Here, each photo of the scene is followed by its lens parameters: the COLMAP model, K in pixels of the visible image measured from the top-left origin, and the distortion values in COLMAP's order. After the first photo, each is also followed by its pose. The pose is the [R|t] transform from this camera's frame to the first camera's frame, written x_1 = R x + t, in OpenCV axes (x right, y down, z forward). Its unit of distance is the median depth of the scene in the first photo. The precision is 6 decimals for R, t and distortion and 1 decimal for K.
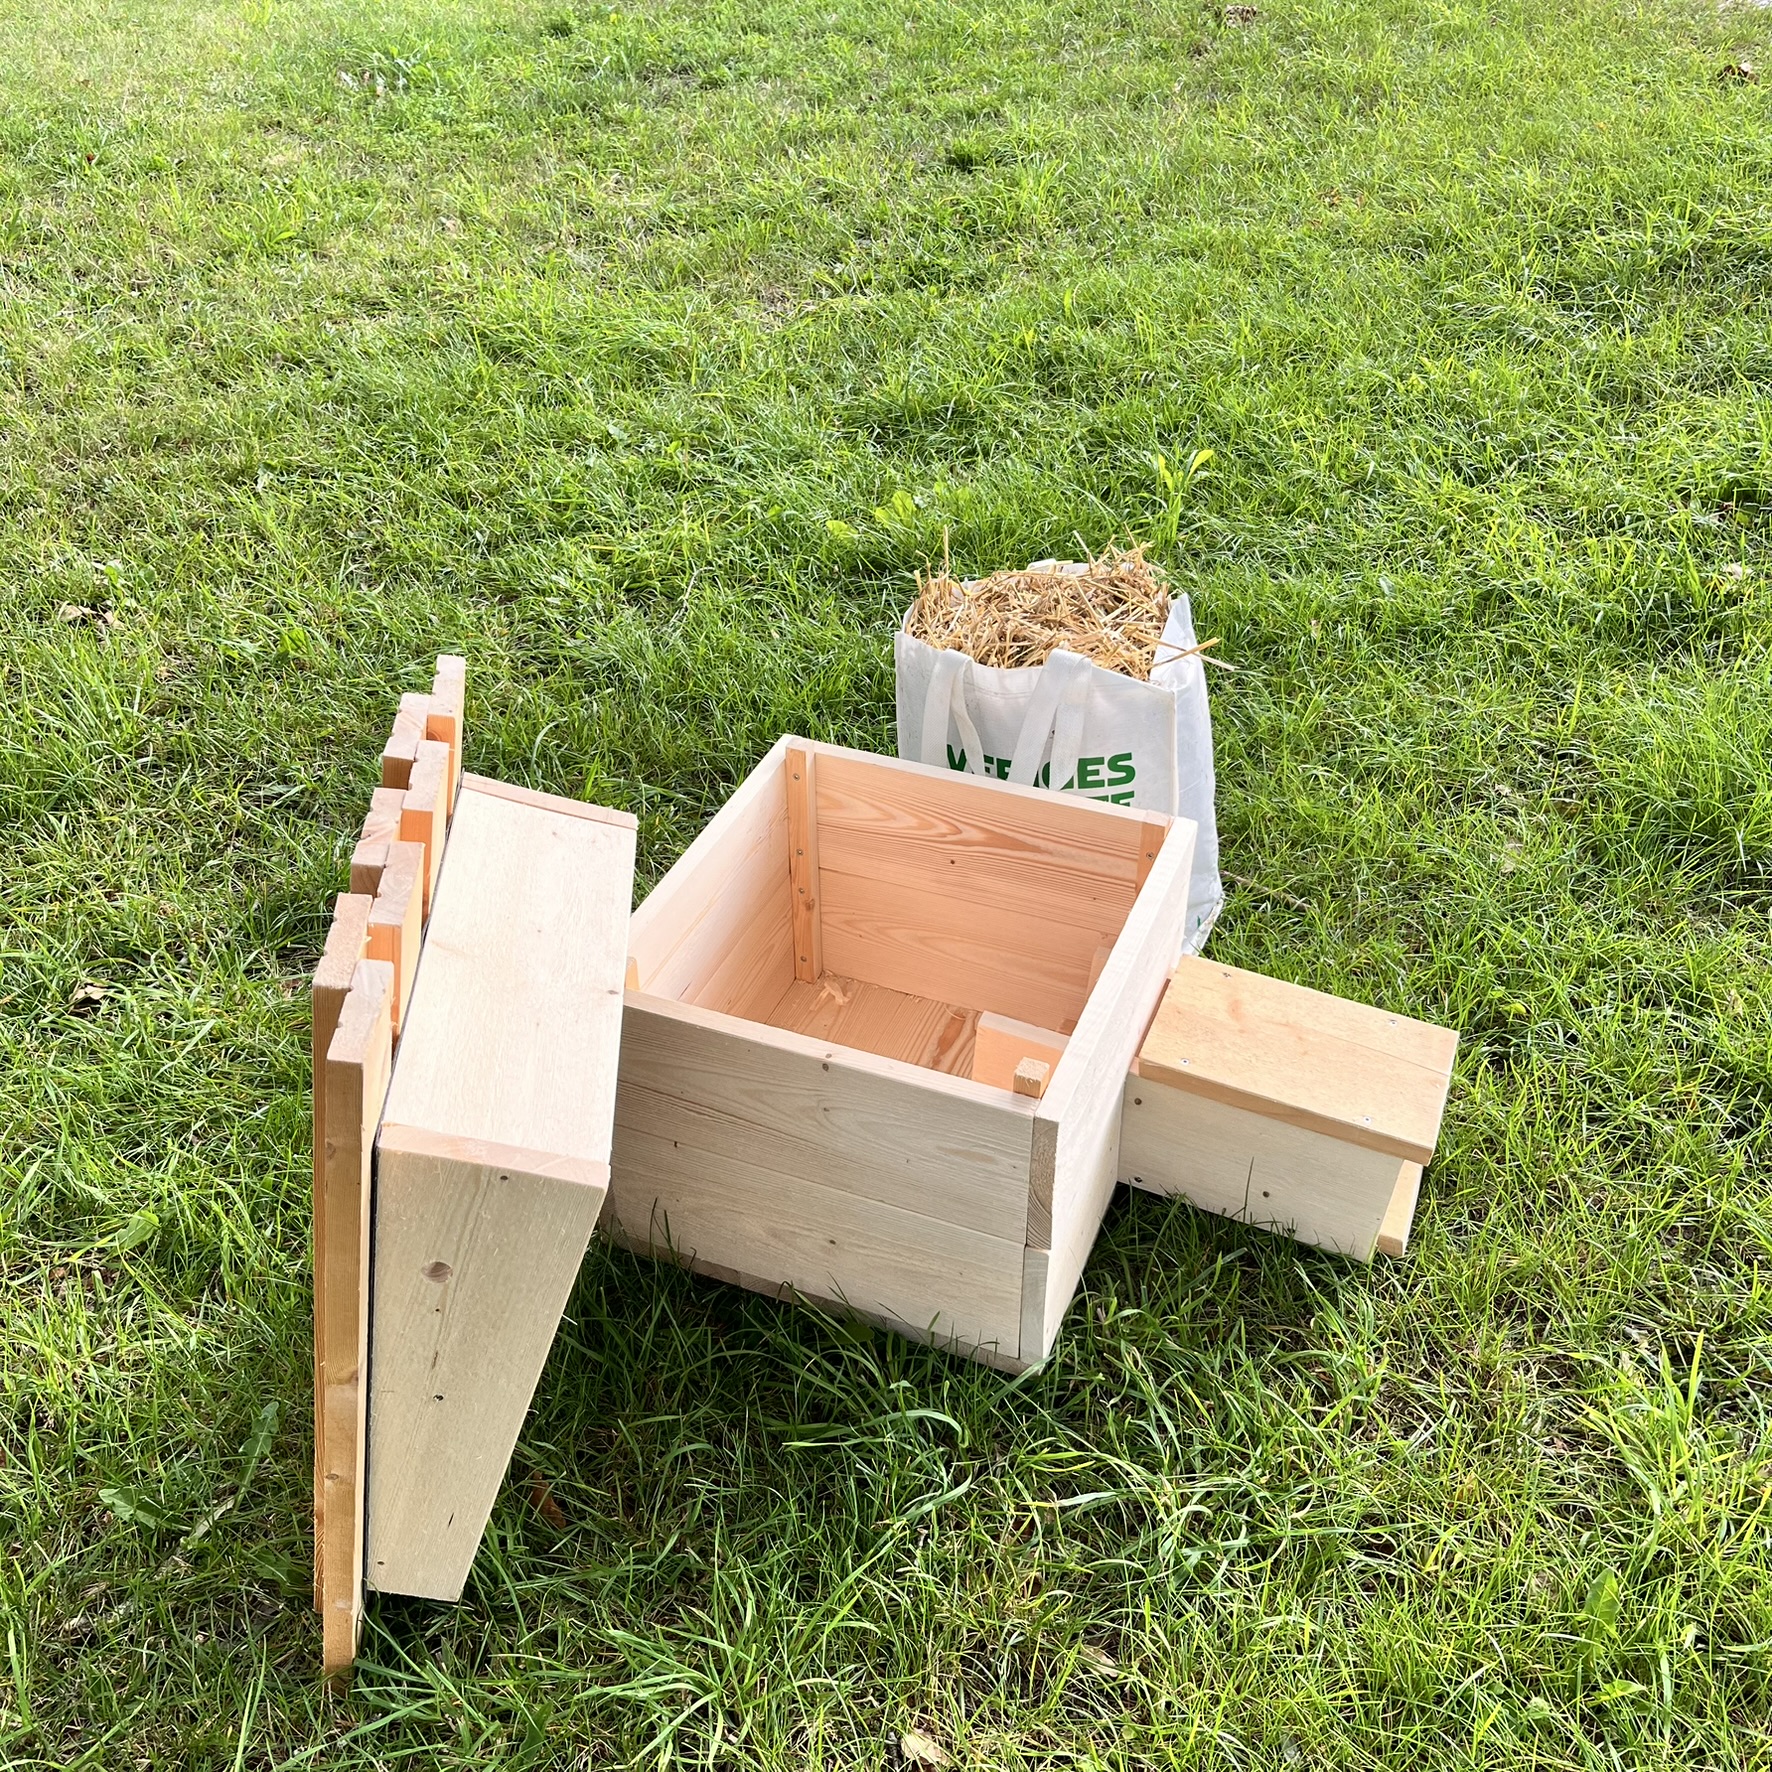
lens RADIAL K [[1827.4, 0, 855.0], [0, 1827.4, 883.2], [0, 0, 1]] dist [0.071323, -0.060588]
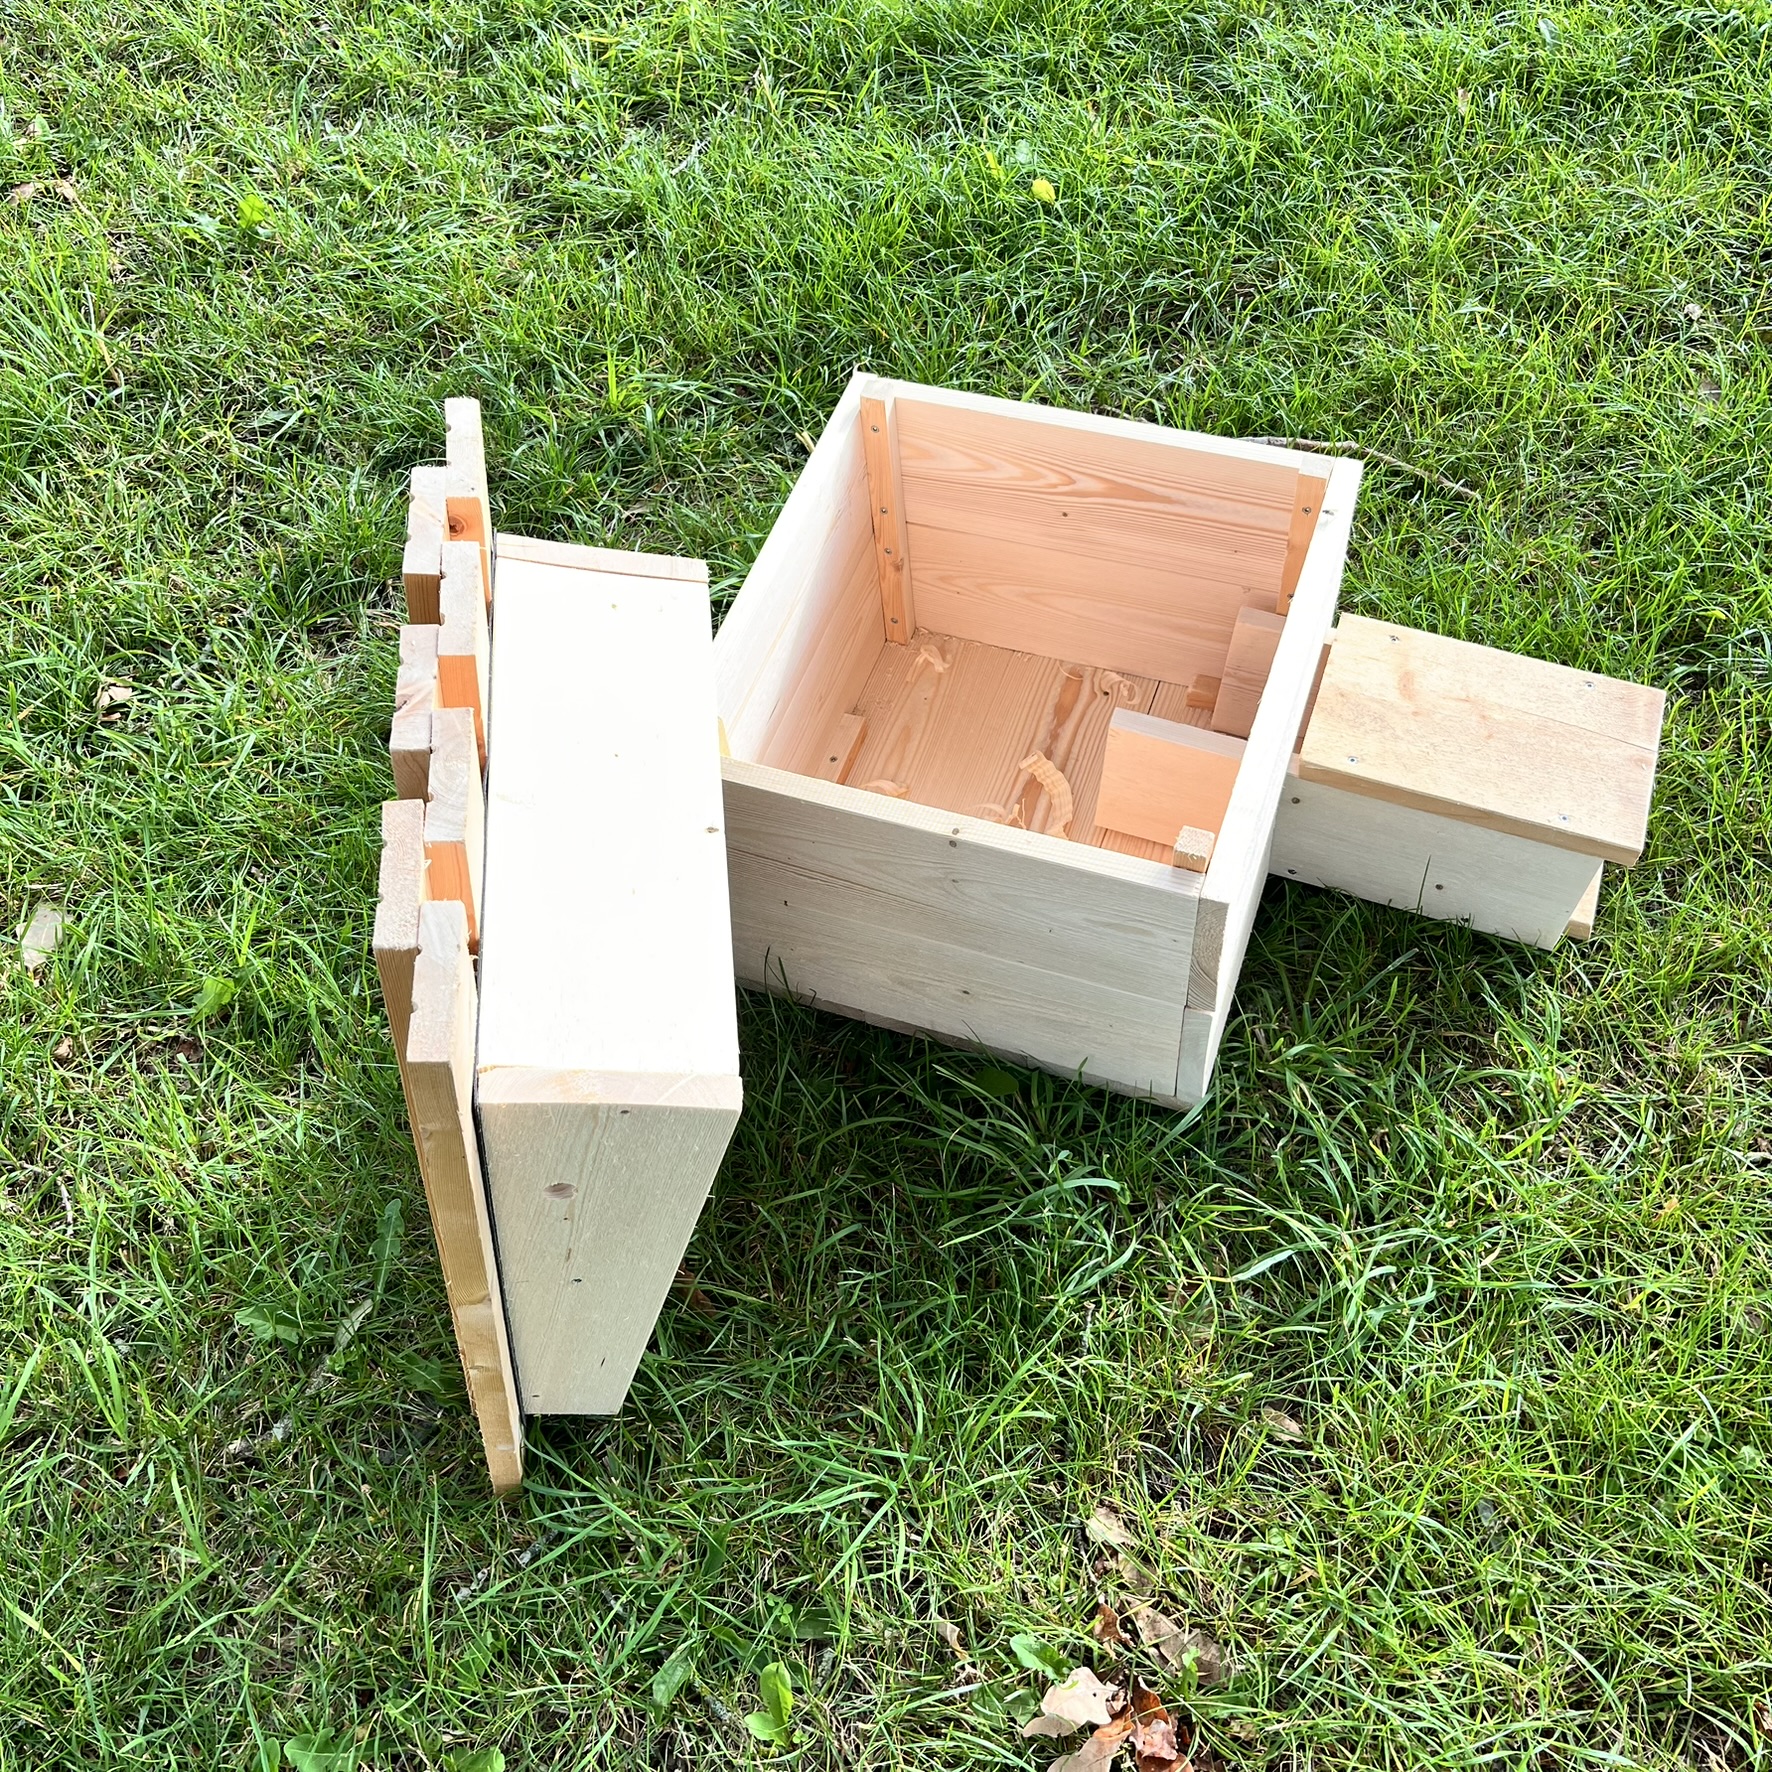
lens RADIAL K [[1827.4, 0, 855.0], [0, 1827.4, 883.2], [0, 0, 1]] dist [0.071323, -0.060588]
pose [[0.996532, -0.073826, -0.038400, -0.029223], [0.082129, 0.946888, 0.310898, -0.147909], [0.013408, -0.312973, 0.949667, 0.150927]]
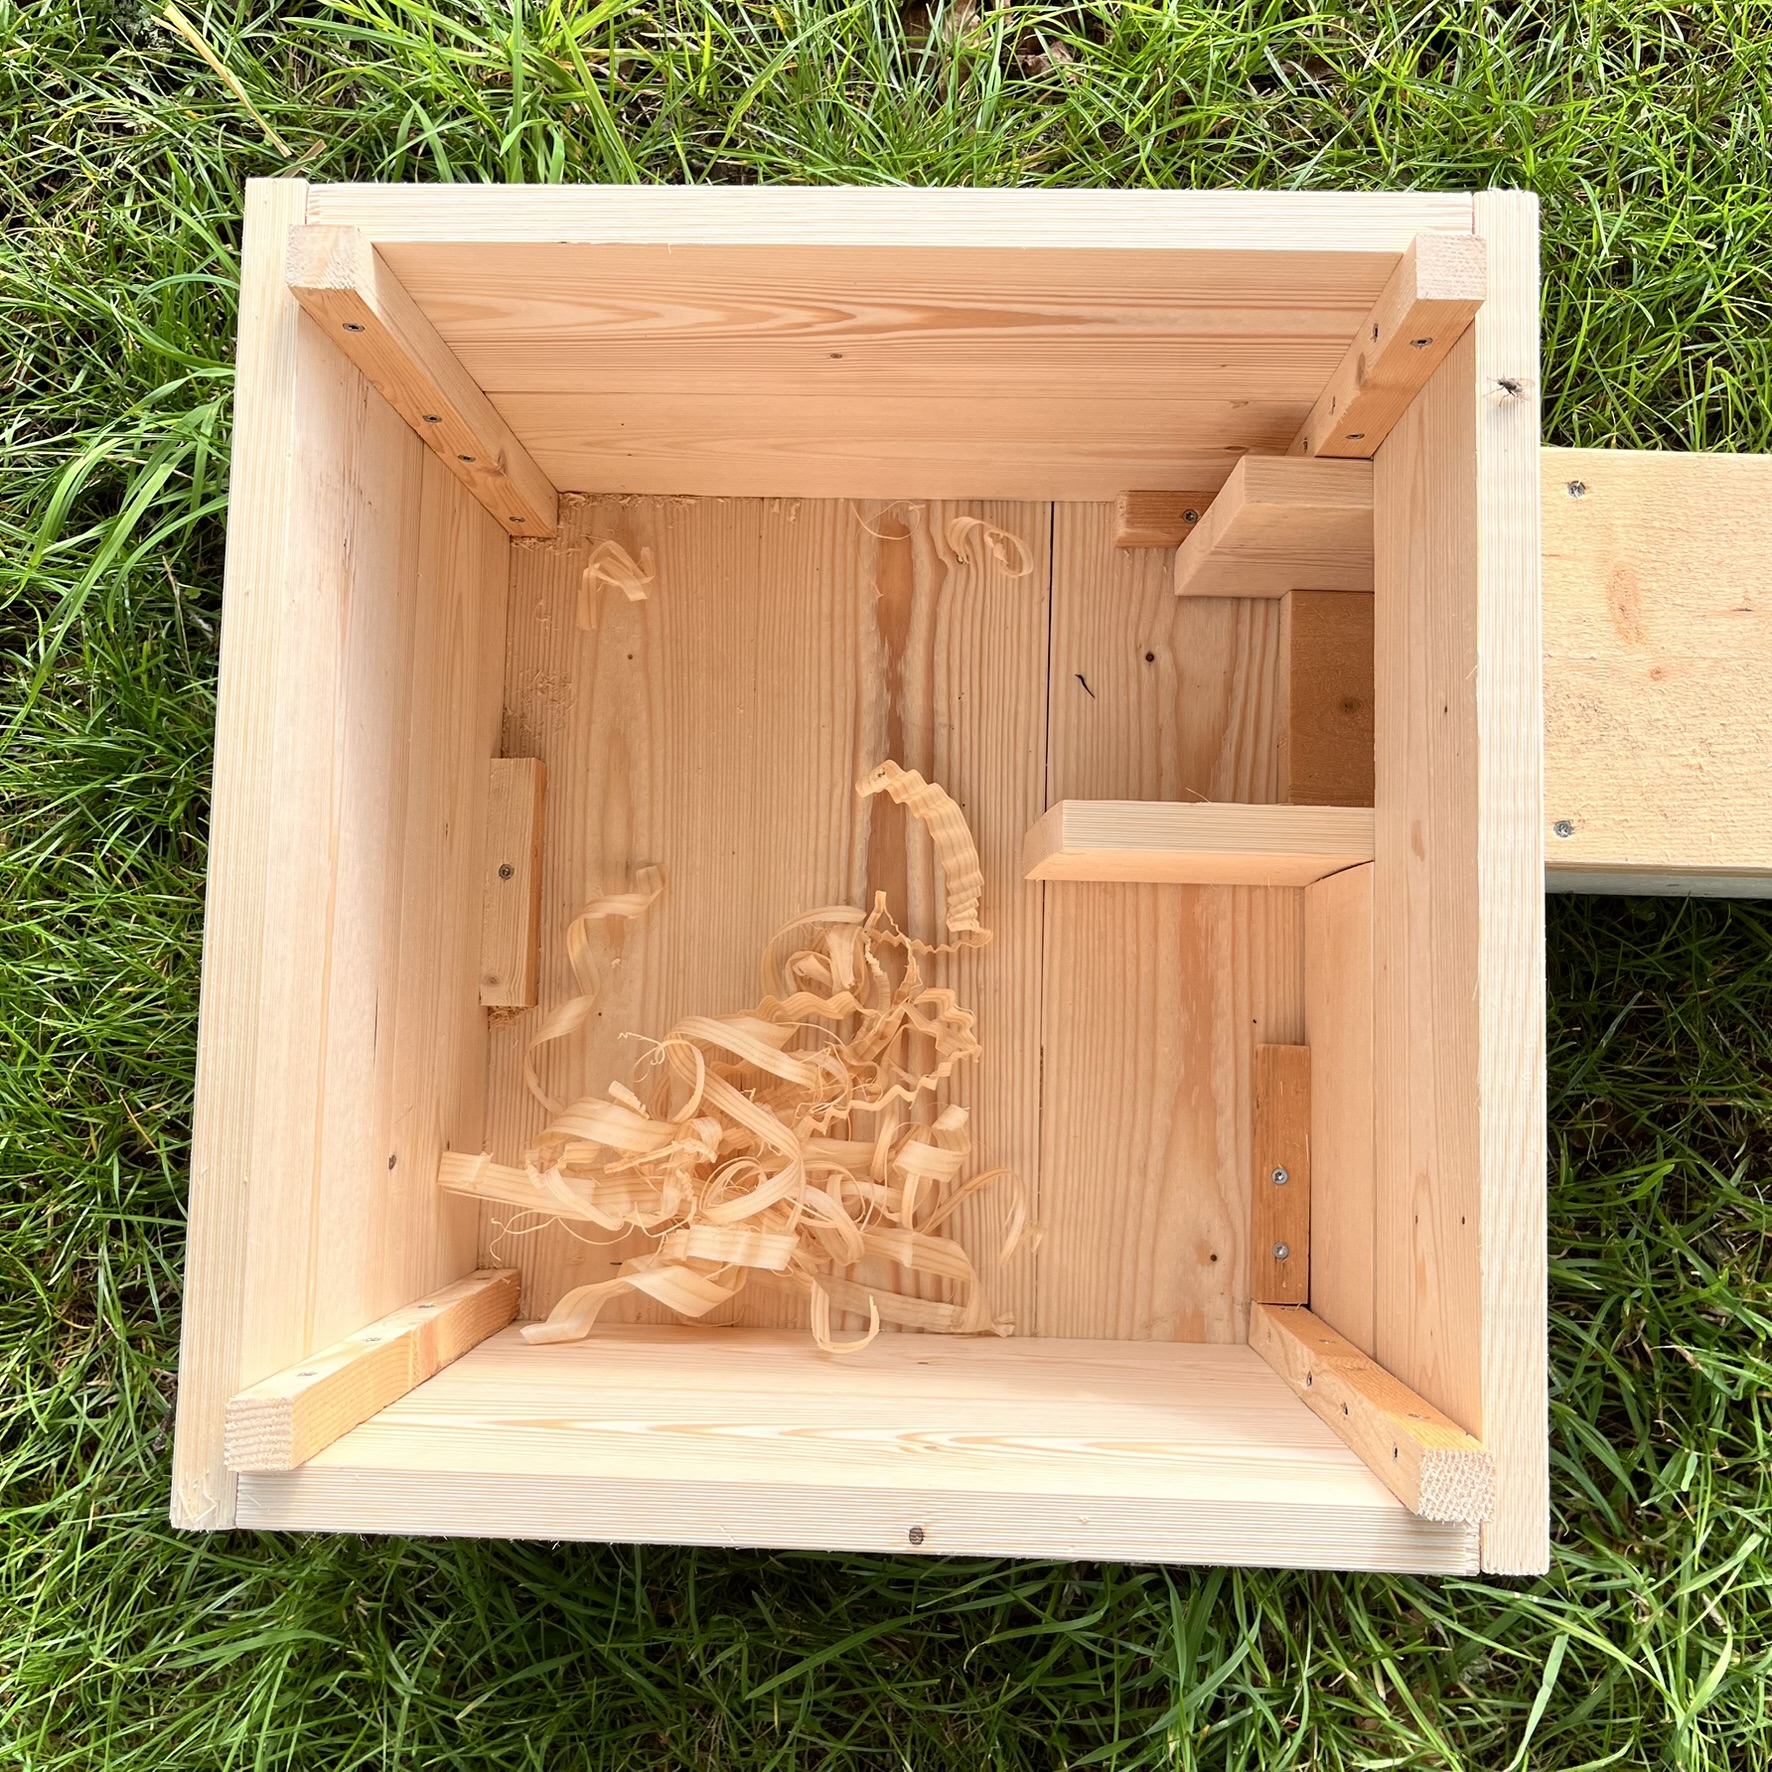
lens RADIAL K [[1827.4, 0, 855.0], [0, 1827.4, 883.2], [0, 0, 1]] dist [0.071323, -0.060588]
pose [[0.936305, -0.350955, -0.012789, 0.028773], [0.243033, 0.621234, 0.744985, -0.274674], [-0.253512, -0.700641, 0.666958, 0.796855]]
